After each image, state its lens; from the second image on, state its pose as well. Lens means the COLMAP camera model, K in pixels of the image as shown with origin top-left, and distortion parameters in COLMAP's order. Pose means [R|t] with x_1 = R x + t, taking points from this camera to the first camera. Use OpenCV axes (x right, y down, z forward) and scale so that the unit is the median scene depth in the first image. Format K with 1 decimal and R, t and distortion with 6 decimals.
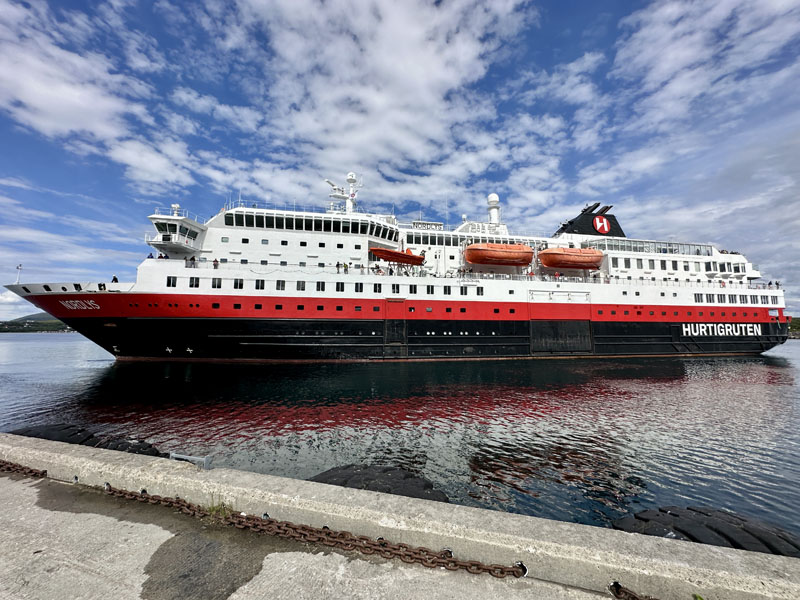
lens RADIAL K [[321.6, 0, 400.0], [0, 321.6, 300.0], [0, 0, 1]] dist [0.000270, 0.000023]
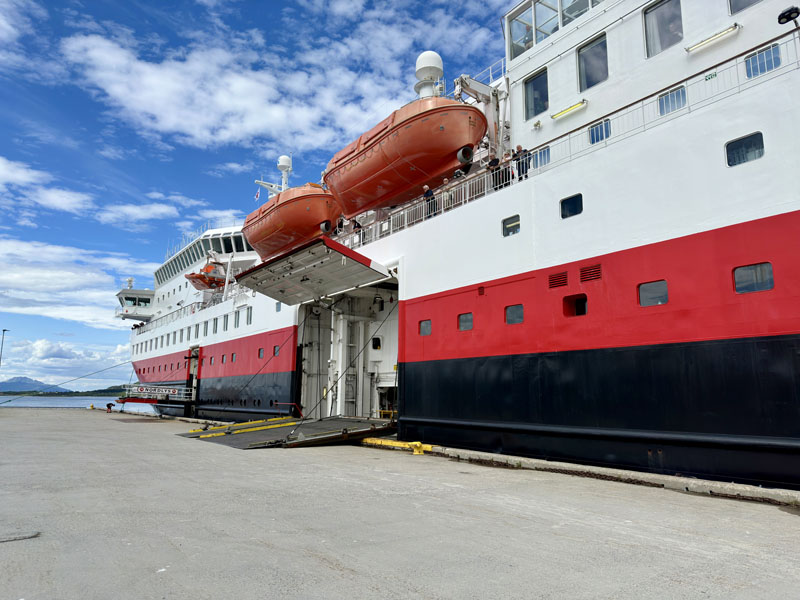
lens RADIAL K [[565.2, 0, 412.8], [0, 565.2, 287.3], [0, 0, 1]] dist [-0.012358, -0.043493]
pose [[0.391284, -0.170301, -0.904375, 1.005985], [0.090535, 0.985084, -0.146329, 0.069893], [0.915806, -0.024621, 0.400866, 0.786488]]
